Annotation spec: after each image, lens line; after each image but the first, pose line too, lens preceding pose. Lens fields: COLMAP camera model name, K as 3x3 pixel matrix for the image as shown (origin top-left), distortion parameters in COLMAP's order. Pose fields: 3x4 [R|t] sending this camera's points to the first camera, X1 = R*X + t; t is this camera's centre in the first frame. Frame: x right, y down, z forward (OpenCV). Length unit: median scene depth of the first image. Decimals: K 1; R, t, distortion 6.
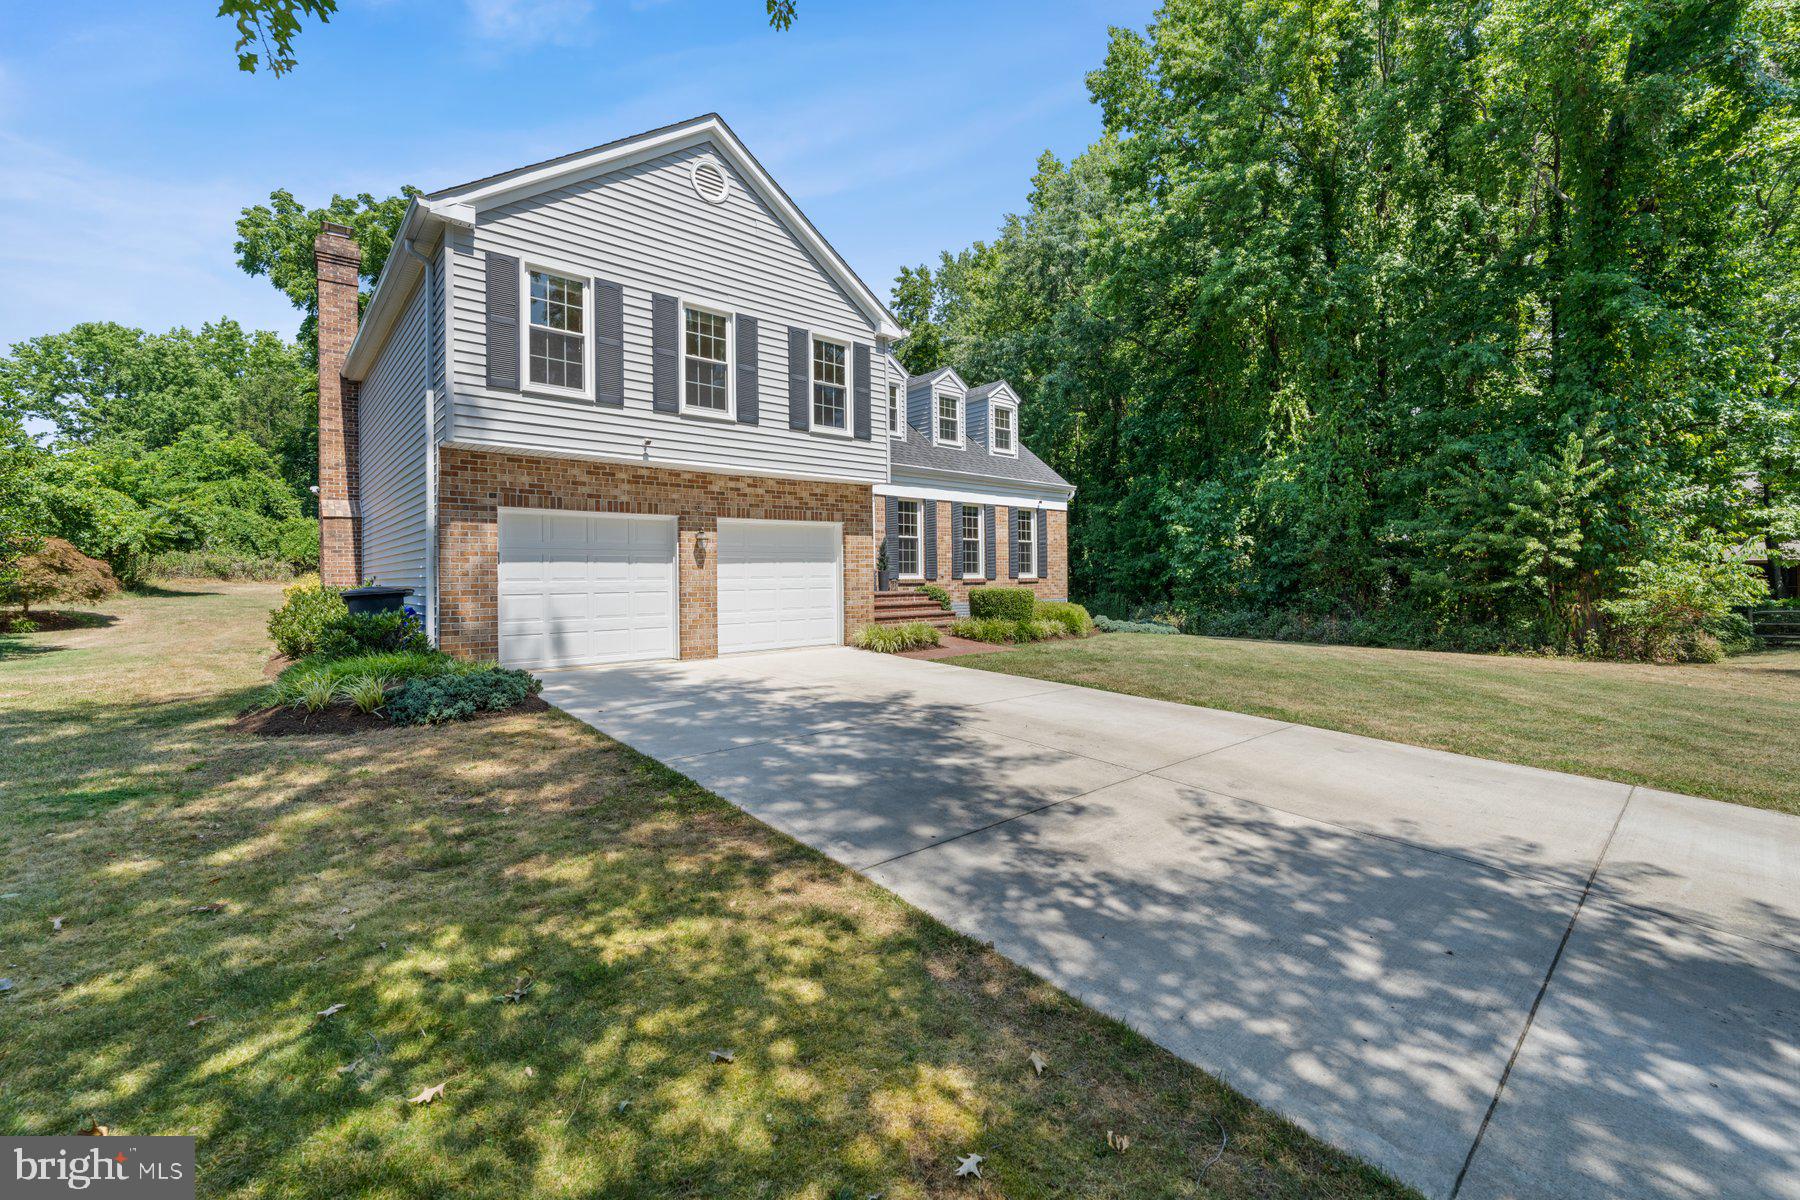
lens RADIAL K [[731.8, 0, 900.0], [0, 731.8, 587.6], [0, 0, 1]] dist [0.000370, 0.000090]
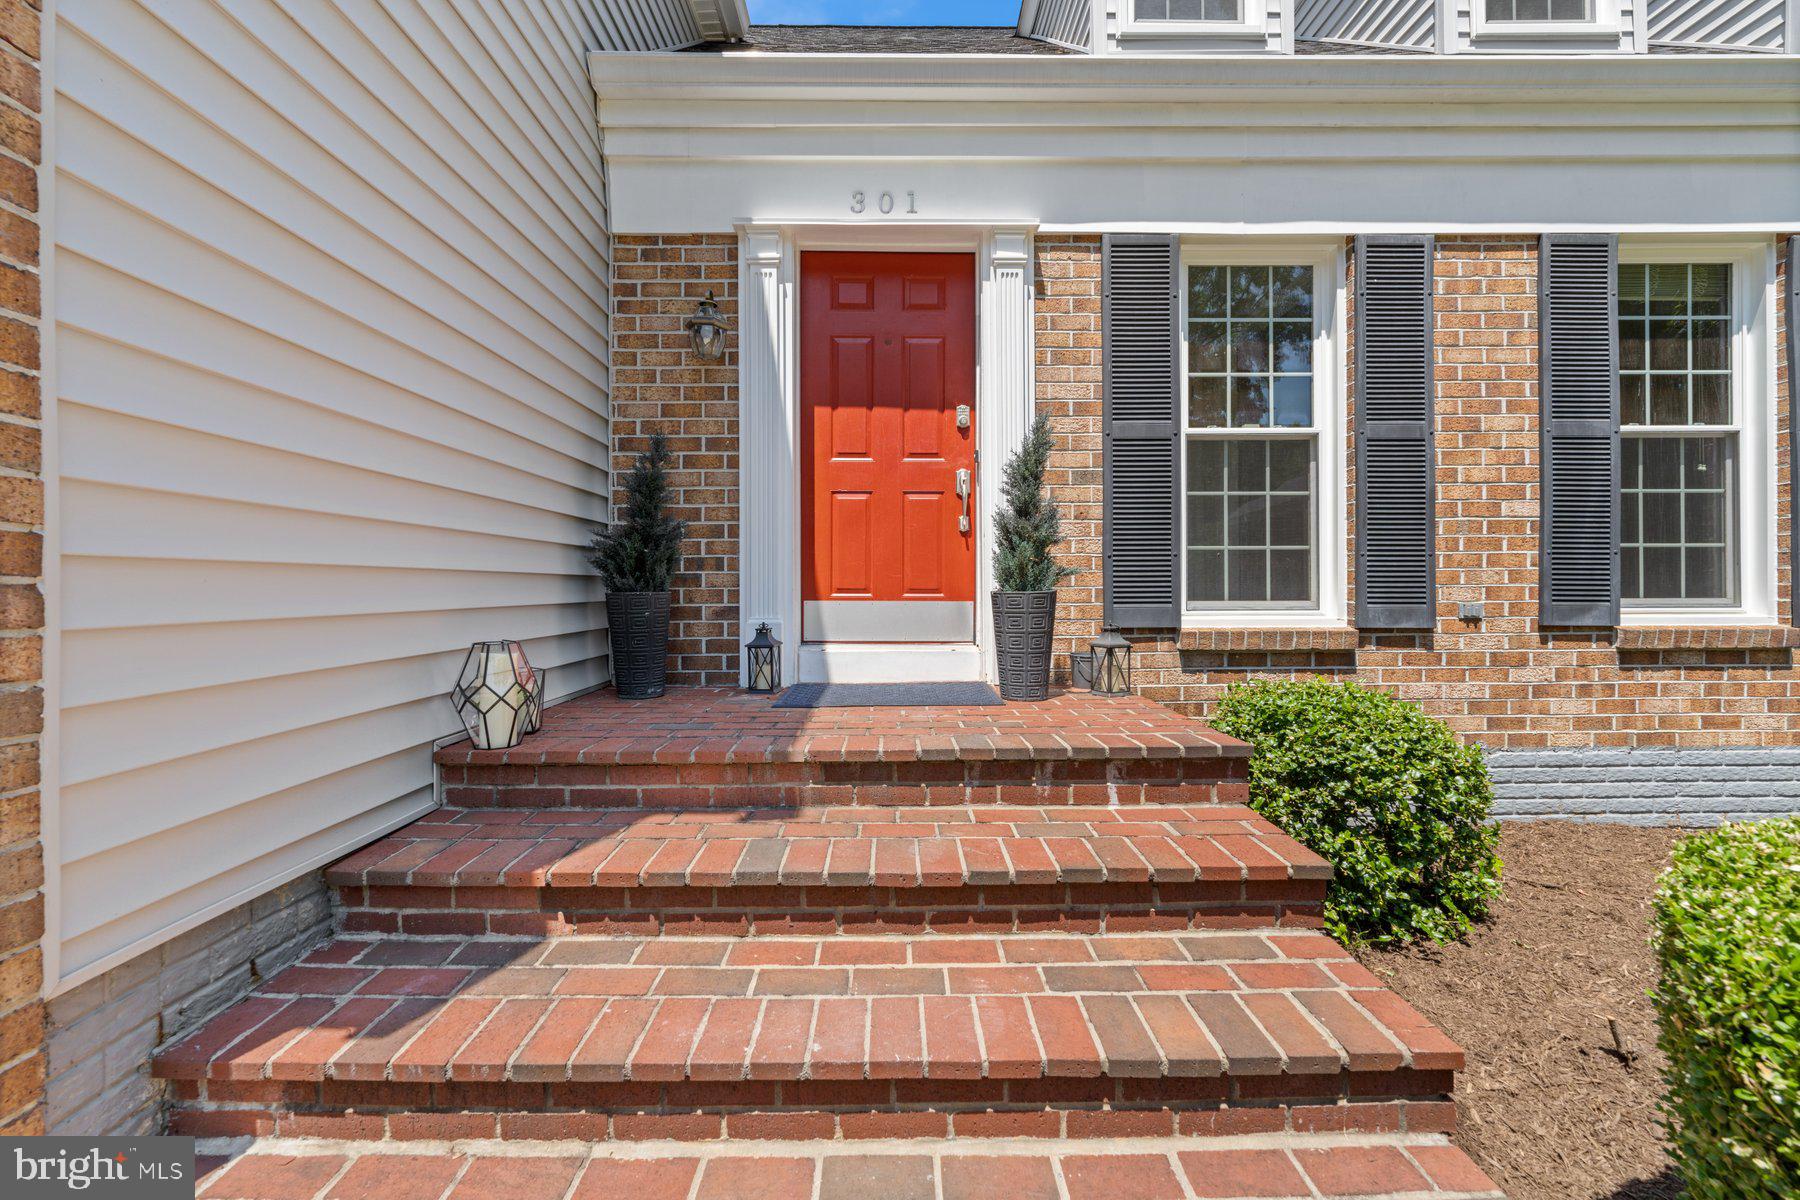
lens RADIAL K [[731.8, 0, 899.2], [0, 731.8, 593.1], [0, 0, 1]] dist [0.000370, 0.000090]
pose [[0.759567, 0.004884, -0.650411, 0.068271], [-0.012645, 0.999894, -0.007258, -0.017901], [0.650307, 0.013737, 0.759548, 0.739010]]
